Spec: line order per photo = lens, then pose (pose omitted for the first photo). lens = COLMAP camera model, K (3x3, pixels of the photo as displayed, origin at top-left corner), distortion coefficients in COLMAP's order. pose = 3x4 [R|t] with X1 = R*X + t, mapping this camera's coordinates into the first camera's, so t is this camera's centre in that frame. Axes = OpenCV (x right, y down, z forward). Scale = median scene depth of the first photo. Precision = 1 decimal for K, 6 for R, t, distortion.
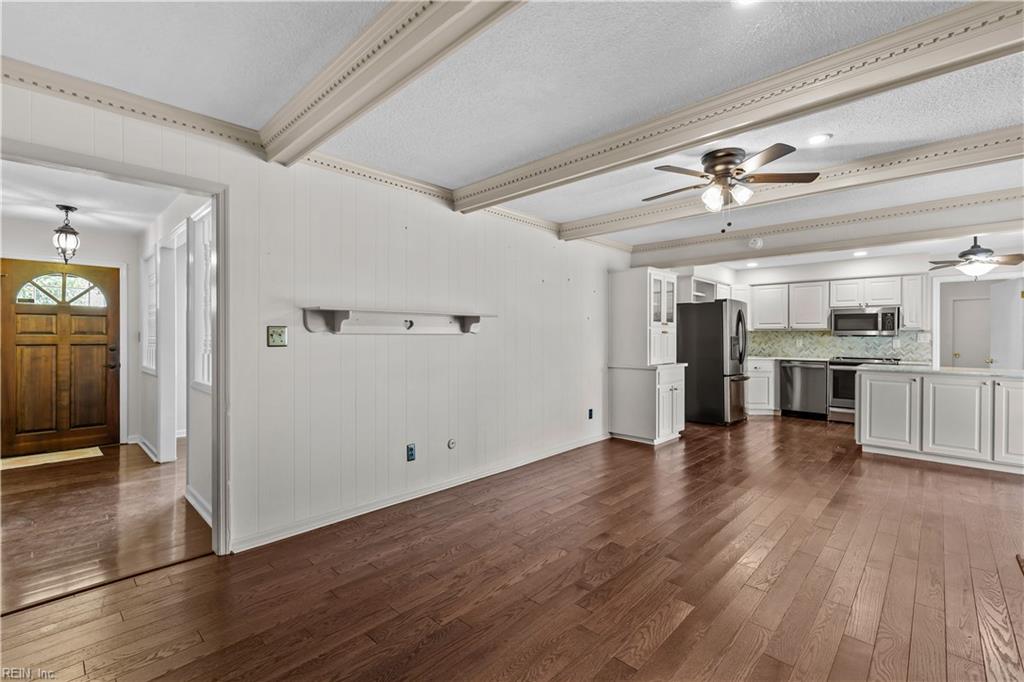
lens RADIAL K [[446.4, 0, 515.1], [0, 446.4, 335.0], [0, 0, 1]] dist [0.002063, 0.000096]
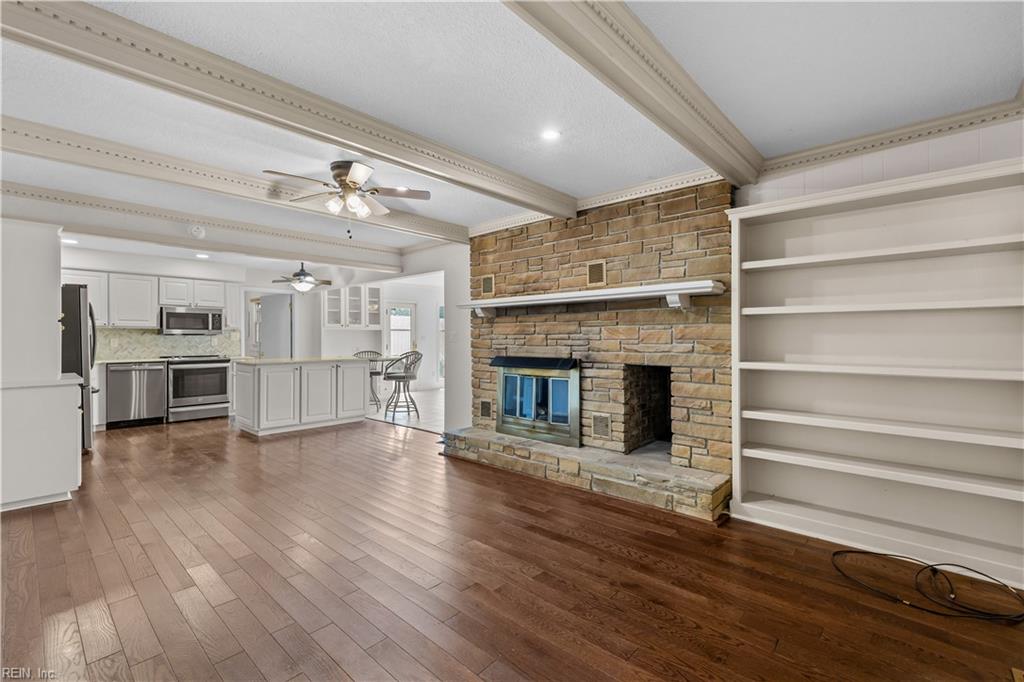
lens RADIAL K [[446.4, 0, 515.1], [0, 446.4, 335.0], [0, 0, 1]] dist [0.002063, 0.000096]
pose [[-0.028189, 0.000095, 0.999603, -0.278978], [-0.001660, 0.999999, -0.000142, 0.001727], [-0.999601, -0.001664, -0.028189, 0.279524]]
